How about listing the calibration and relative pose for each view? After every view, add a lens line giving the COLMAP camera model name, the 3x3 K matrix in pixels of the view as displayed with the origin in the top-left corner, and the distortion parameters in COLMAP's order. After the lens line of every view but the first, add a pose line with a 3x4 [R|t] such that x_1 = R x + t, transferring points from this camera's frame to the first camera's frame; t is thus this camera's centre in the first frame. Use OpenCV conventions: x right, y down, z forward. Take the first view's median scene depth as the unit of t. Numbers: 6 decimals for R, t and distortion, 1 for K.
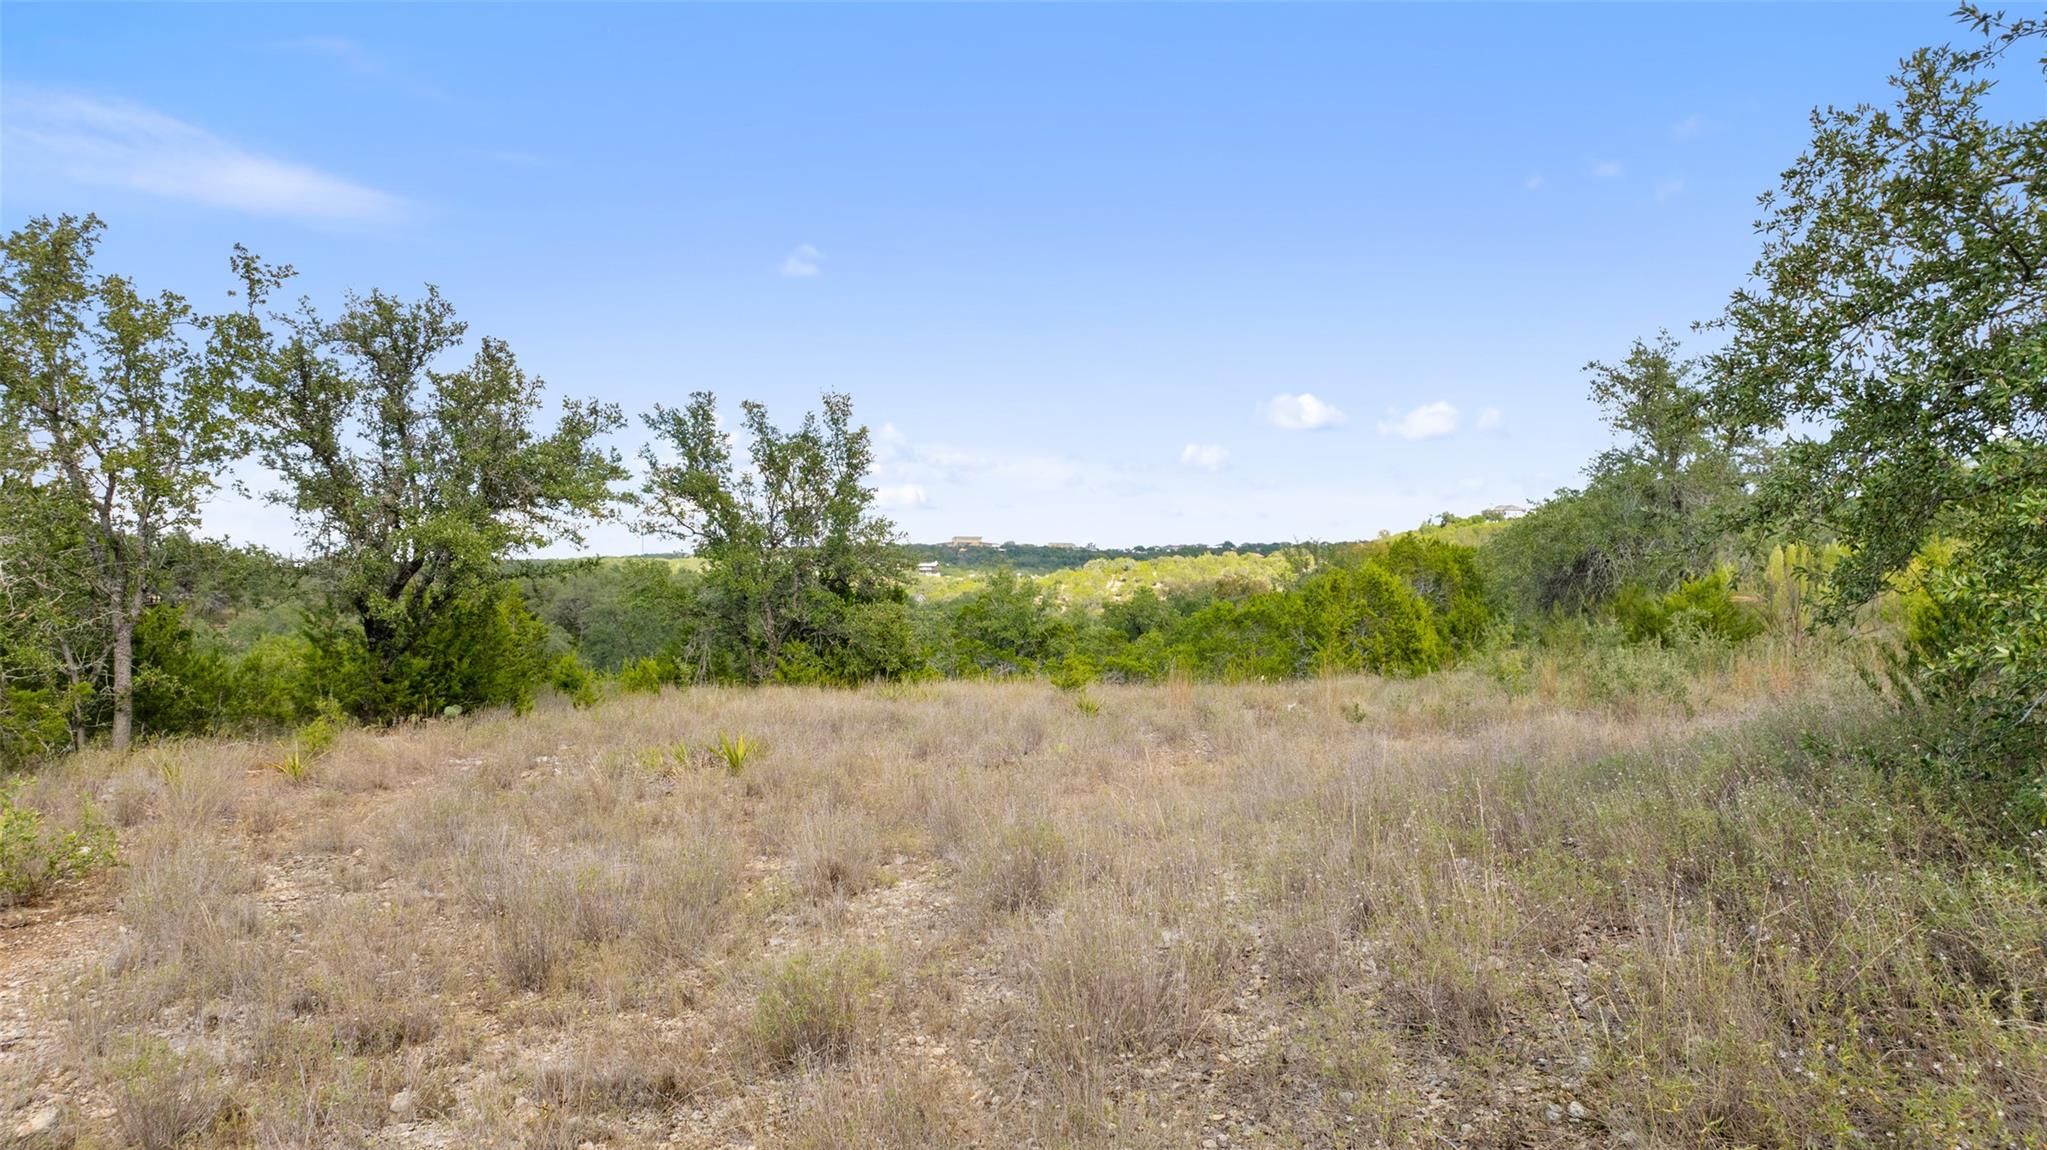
lens RADIAL K [[1455.0, 0, 1028.9], [0, 1455.0, 567.9], [0, 0, 1]] dist [-0.022684, 0.001215]
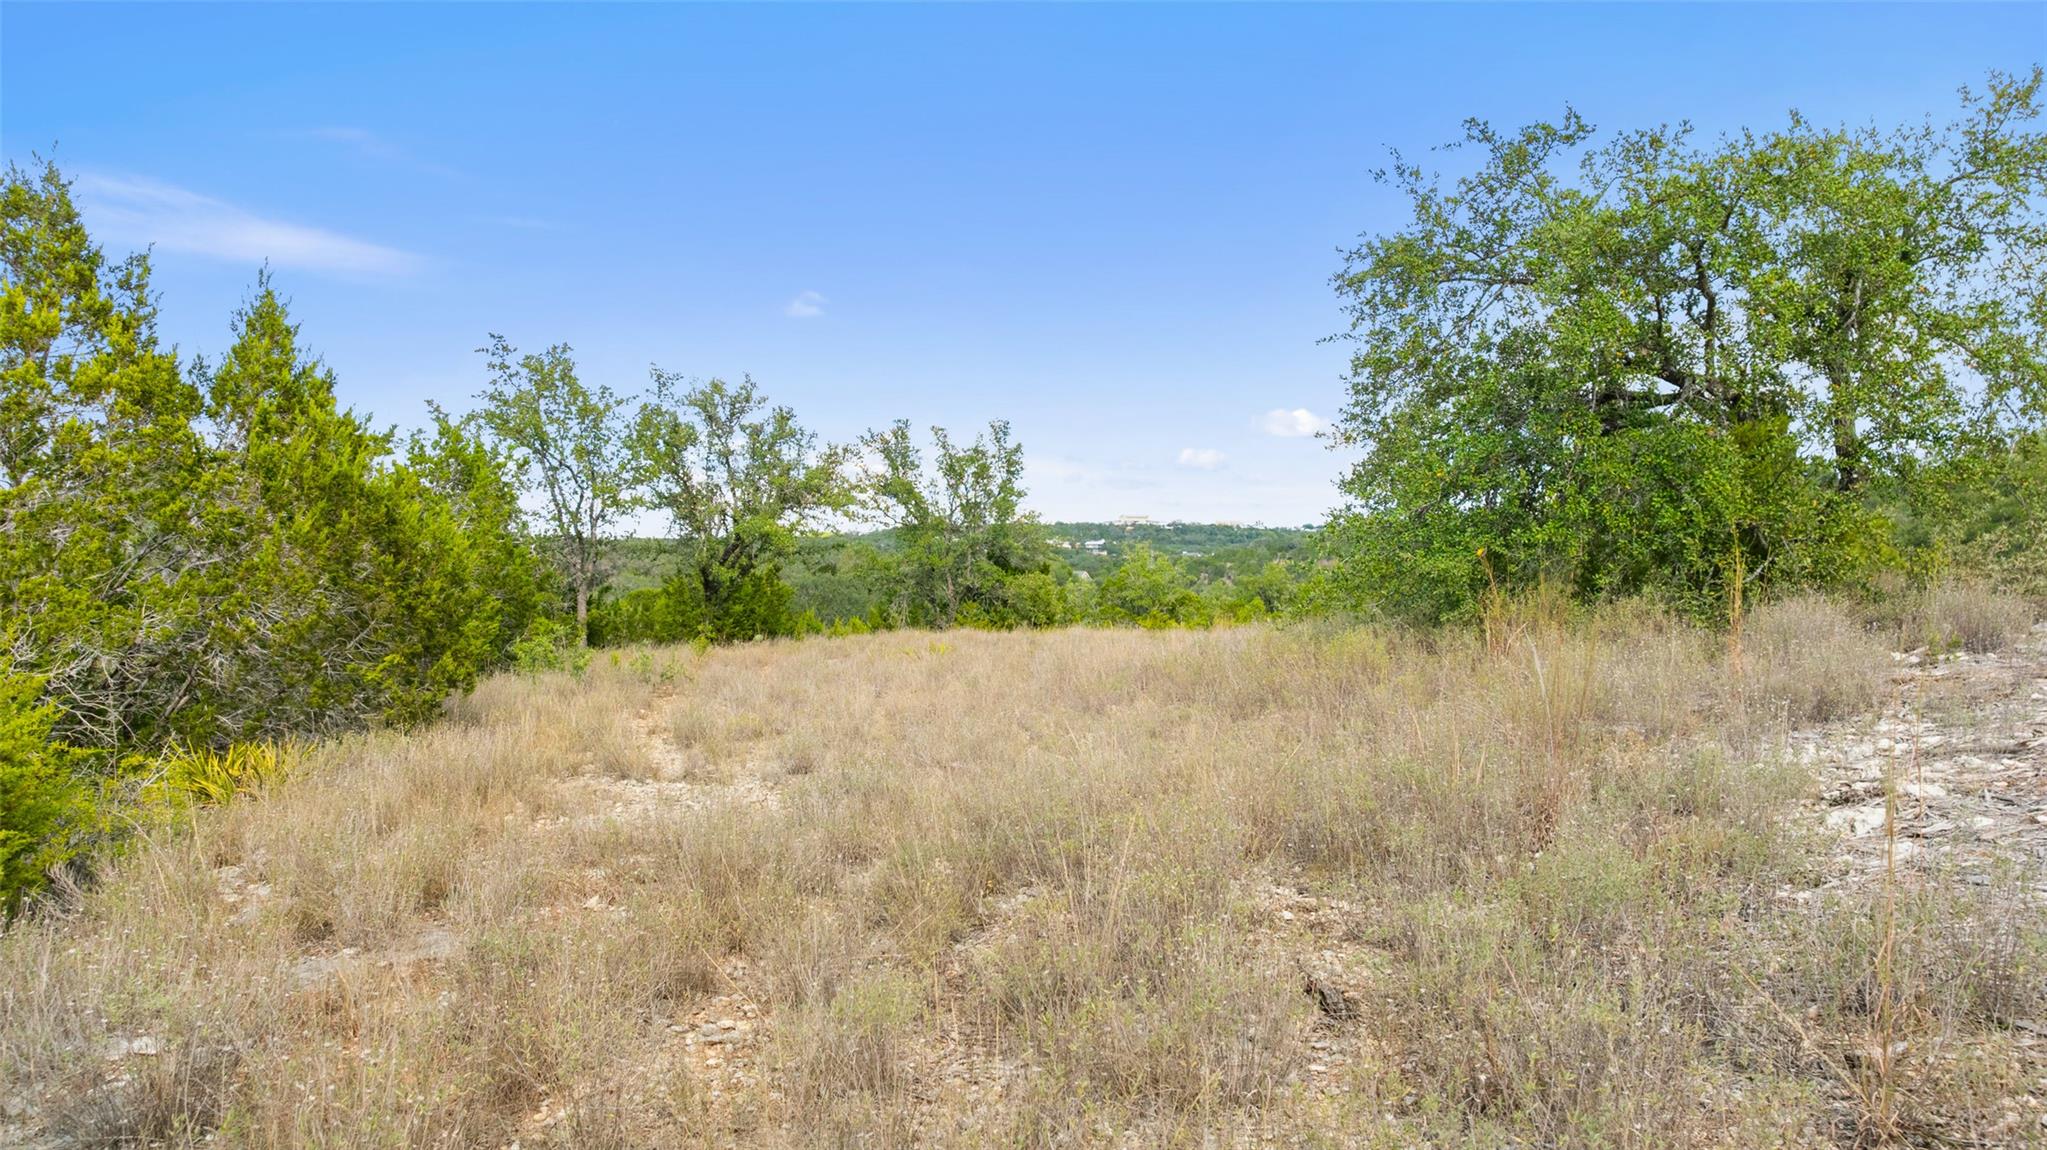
lens RADIAL K [[1455.0, 0, 1028.9], [0, 1455.0, 567.9], [0, 0, 1]] dist [-0.022684, 0.001215]
pose [[0.993283, 0.002218, -0.115687, 0.052467], [-0.000481, 0.999887, 0.015036, -0.001748], [0.115707, -0.014880, 0.993172, -0.345307]]
